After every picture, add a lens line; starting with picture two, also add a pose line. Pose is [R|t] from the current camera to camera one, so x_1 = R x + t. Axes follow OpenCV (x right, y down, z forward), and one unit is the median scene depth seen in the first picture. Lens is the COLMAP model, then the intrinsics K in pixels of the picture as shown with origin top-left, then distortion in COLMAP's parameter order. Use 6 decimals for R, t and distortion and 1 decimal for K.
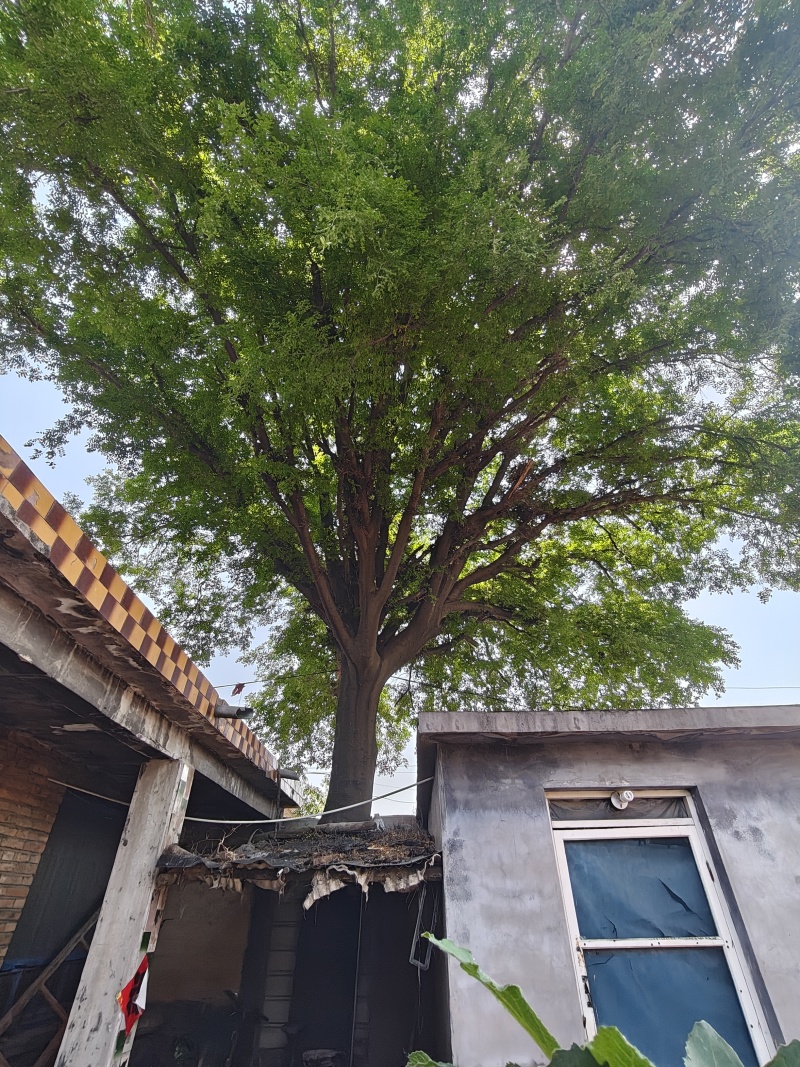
lens RADIAL K [[509.4, 0, 405.3], [0, 509.4, 535.9], [0, 0, 1]] dist [0.001240, 0.001016]
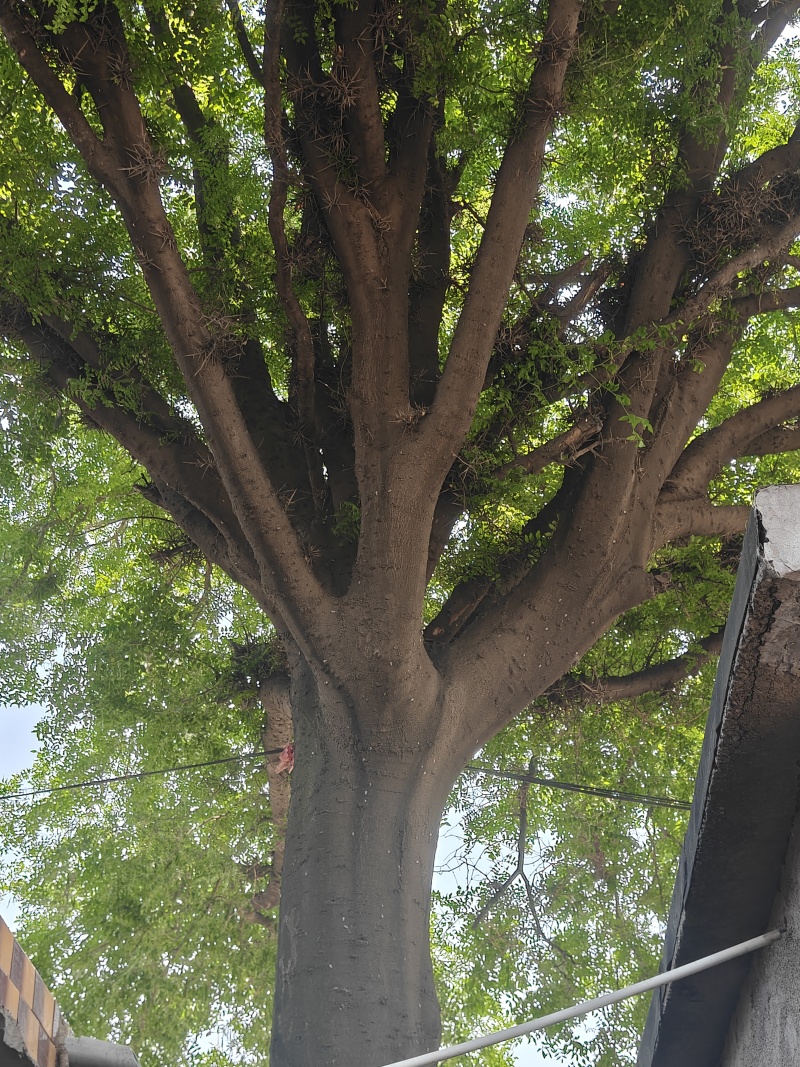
lens RADIAL K [[1494.8, 0, 400.0], [0, 1494.8, 533.5], [0, 0, 1]] dist [0.069093, -0.042261]
pose [[0.999230, -0.029537, -0.025811, -0.052962], [0.029102, 0.999430, -0.017100, 0.200653], [0.026302, 0.016336, 0.999521, 0.234174]]
